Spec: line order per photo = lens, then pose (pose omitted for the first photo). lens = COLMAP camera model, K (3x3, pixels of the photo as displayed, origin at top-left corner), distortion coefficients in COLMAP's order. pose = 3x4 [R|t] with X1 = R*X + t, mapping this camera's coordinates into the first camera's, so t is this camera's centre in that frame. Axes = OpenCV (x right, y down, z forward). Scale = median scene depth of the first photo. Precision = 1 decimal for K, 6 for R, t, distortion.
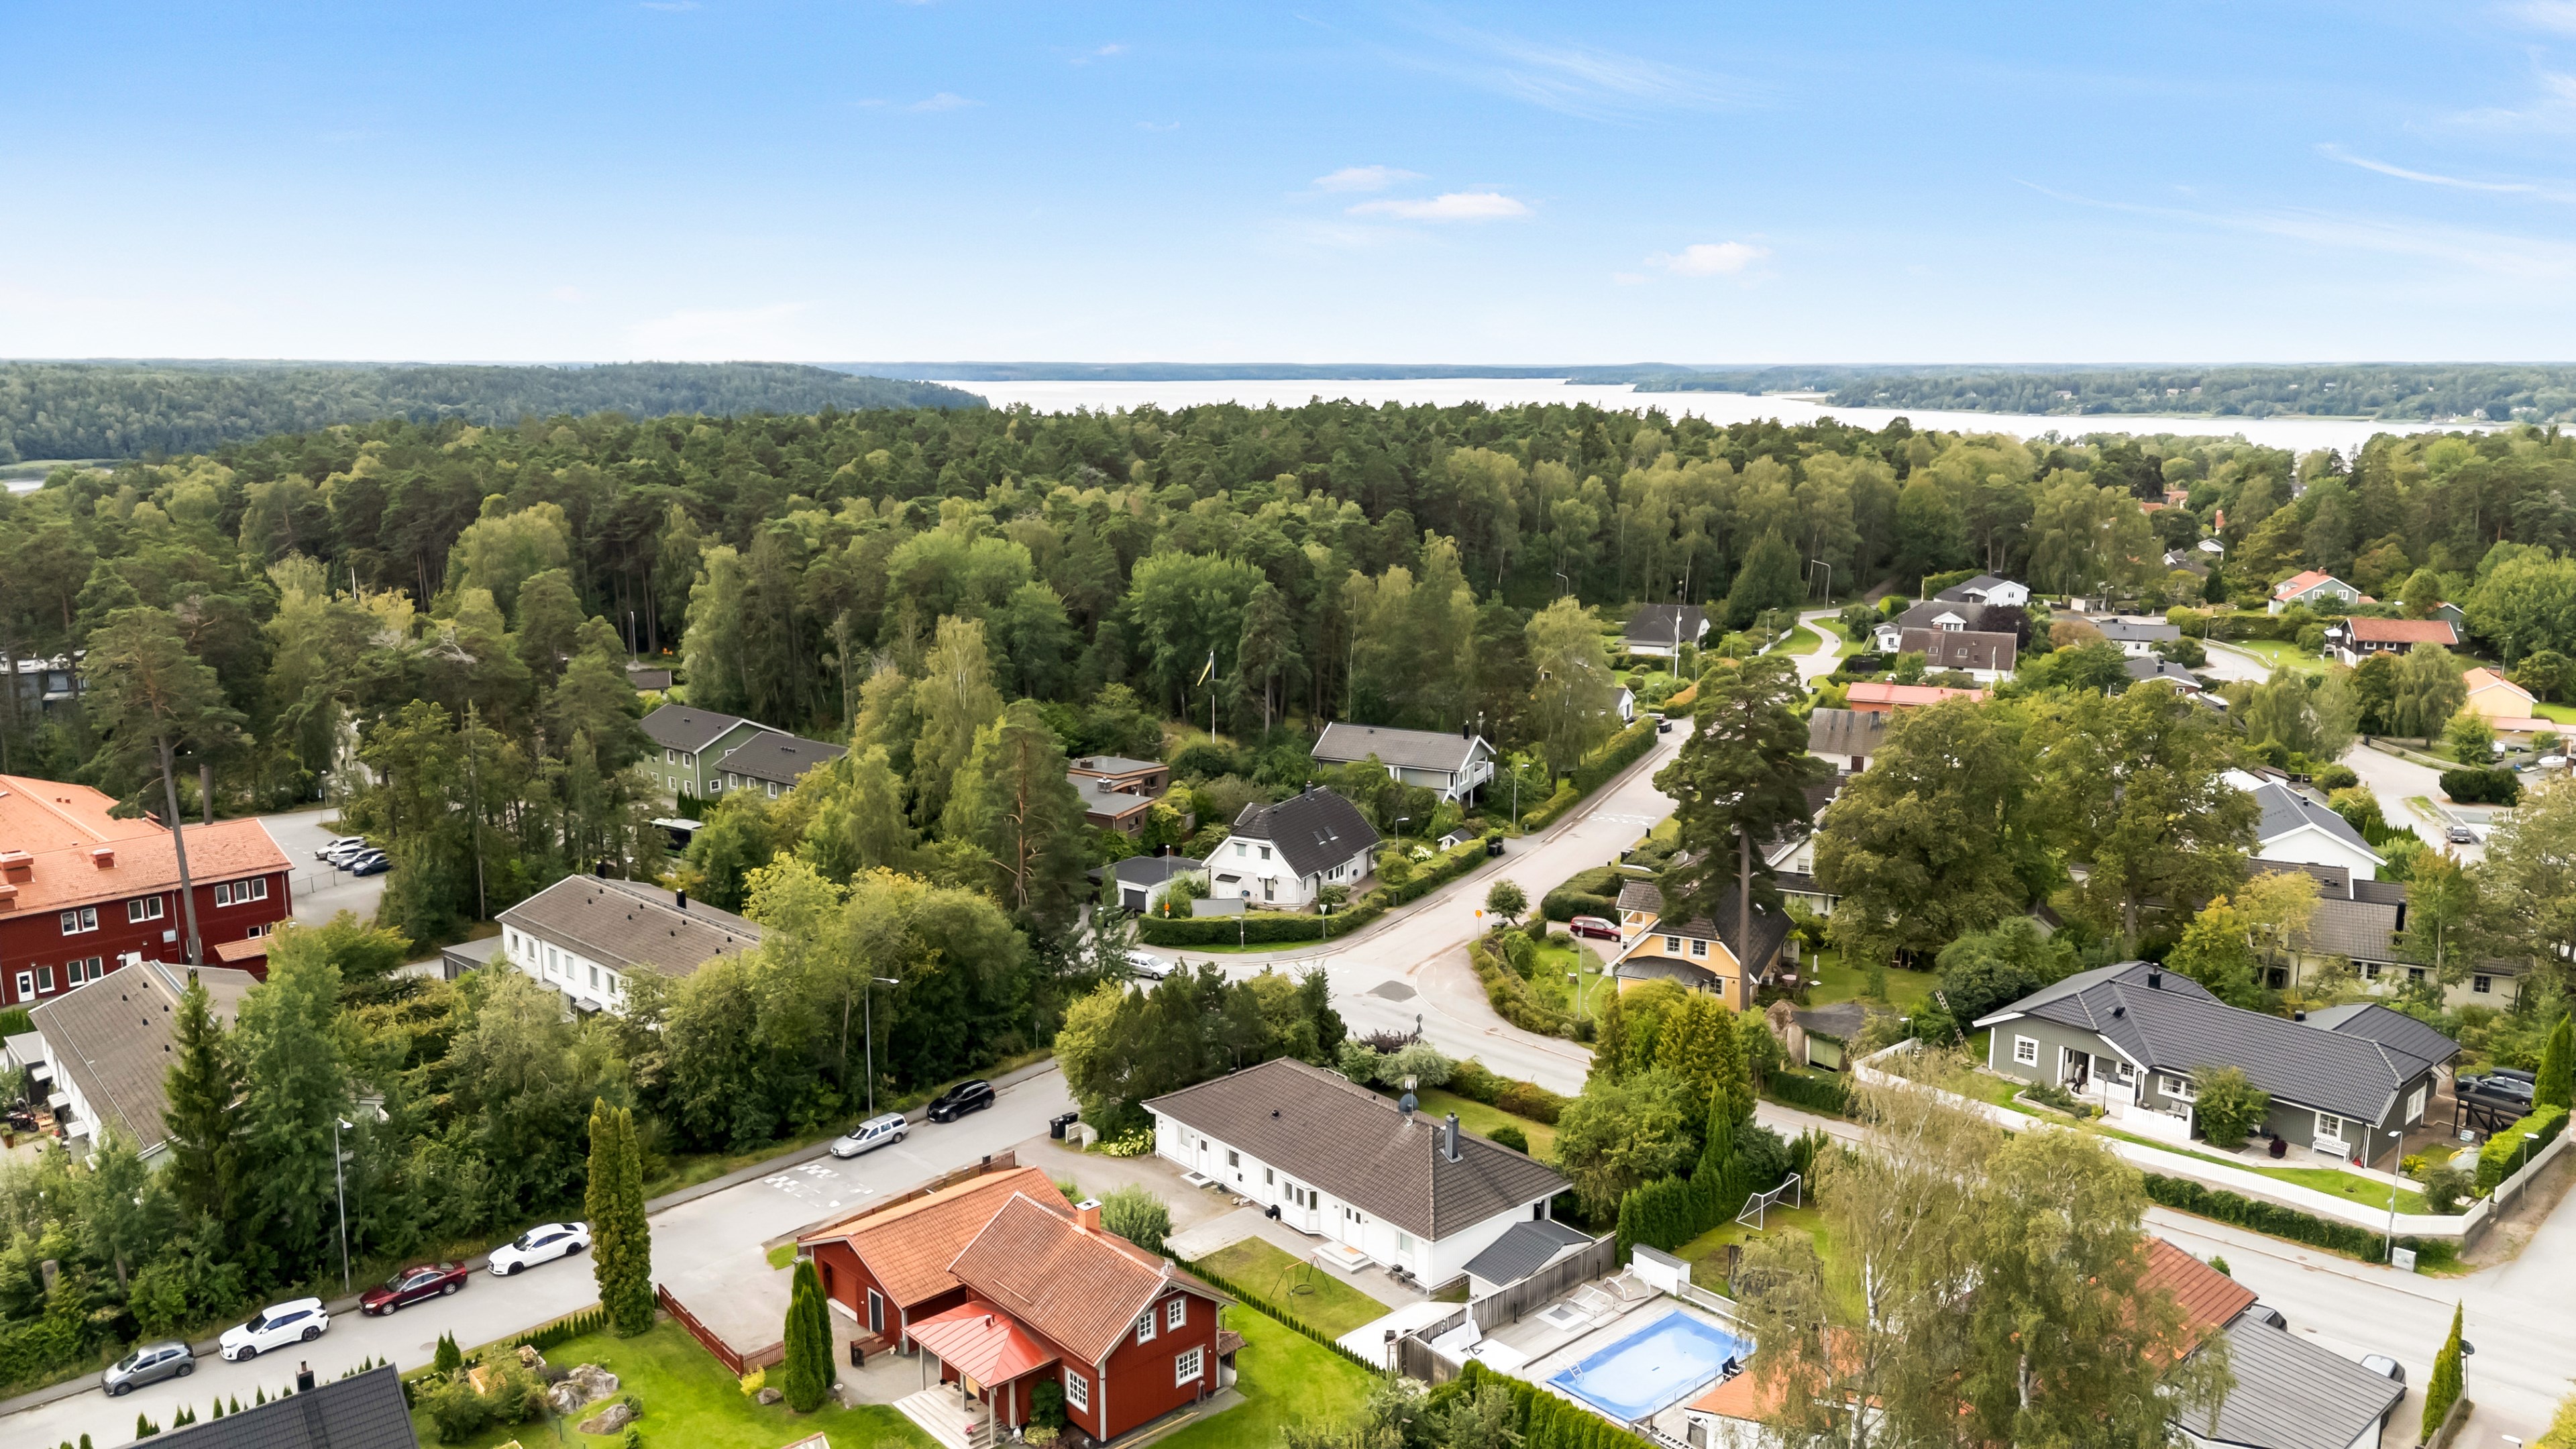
lens RADIAL K [[1835.1, 0, 1288.0], [0, 1835.1, 724.5], [0, 0, 1]] dist [0.051751, -0.100508]
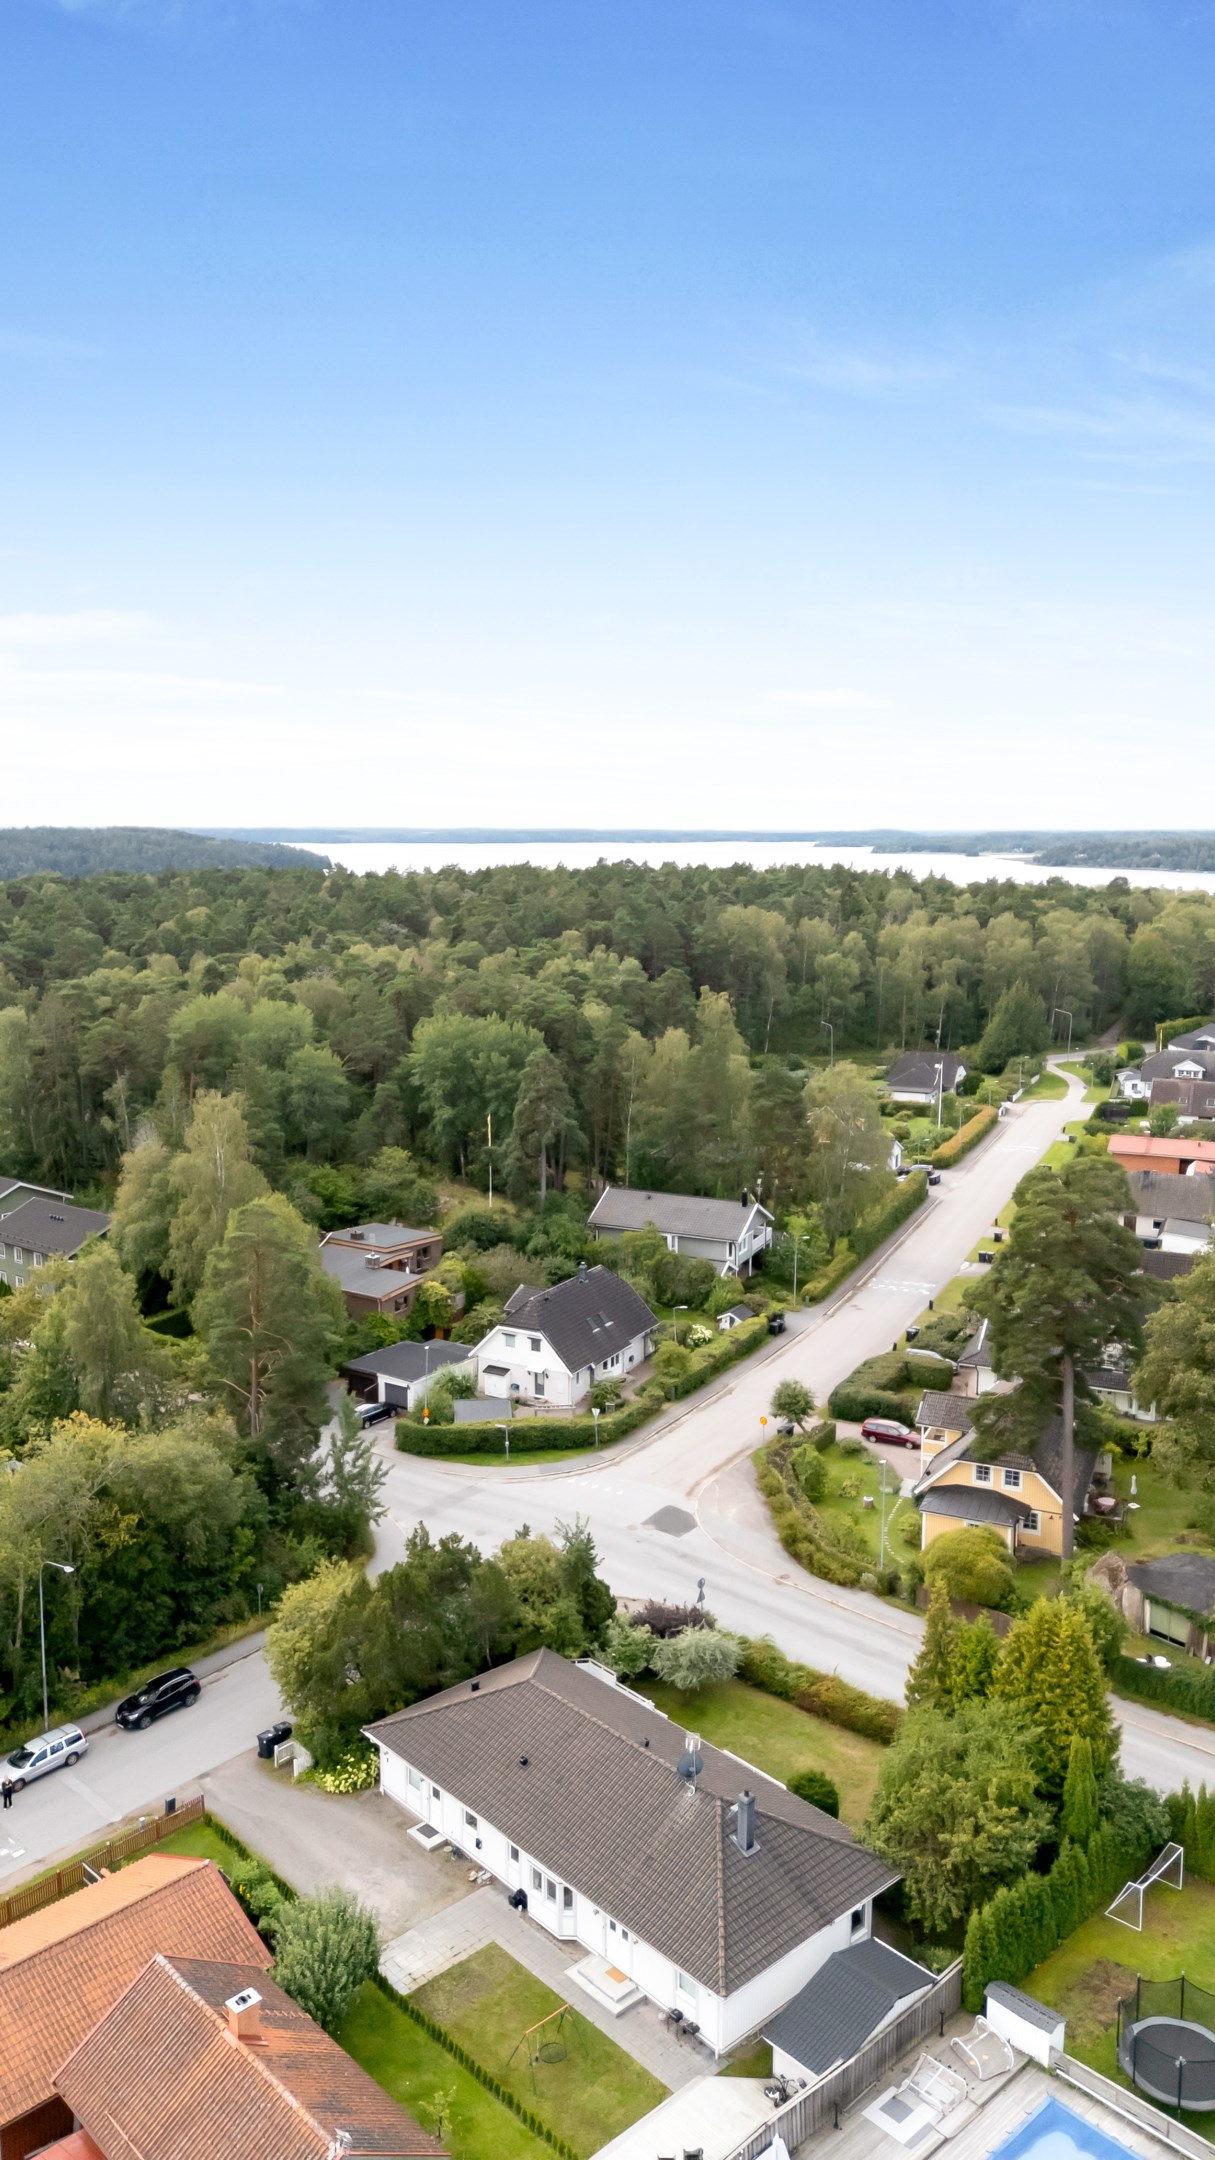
lens RADIAL K [[1538.7, 0, 613.5], [0, 1538.7, 1066.5], [0, 0, 1]] dist [0.051751, -0.100508]
pose [[0.999815, -0.001853, 0.019120, 0.012056], [0.002633, 0.999162, -0.040854, -0.037679], [-0.019028, 0.040897, 0.998982, 0.189460]]
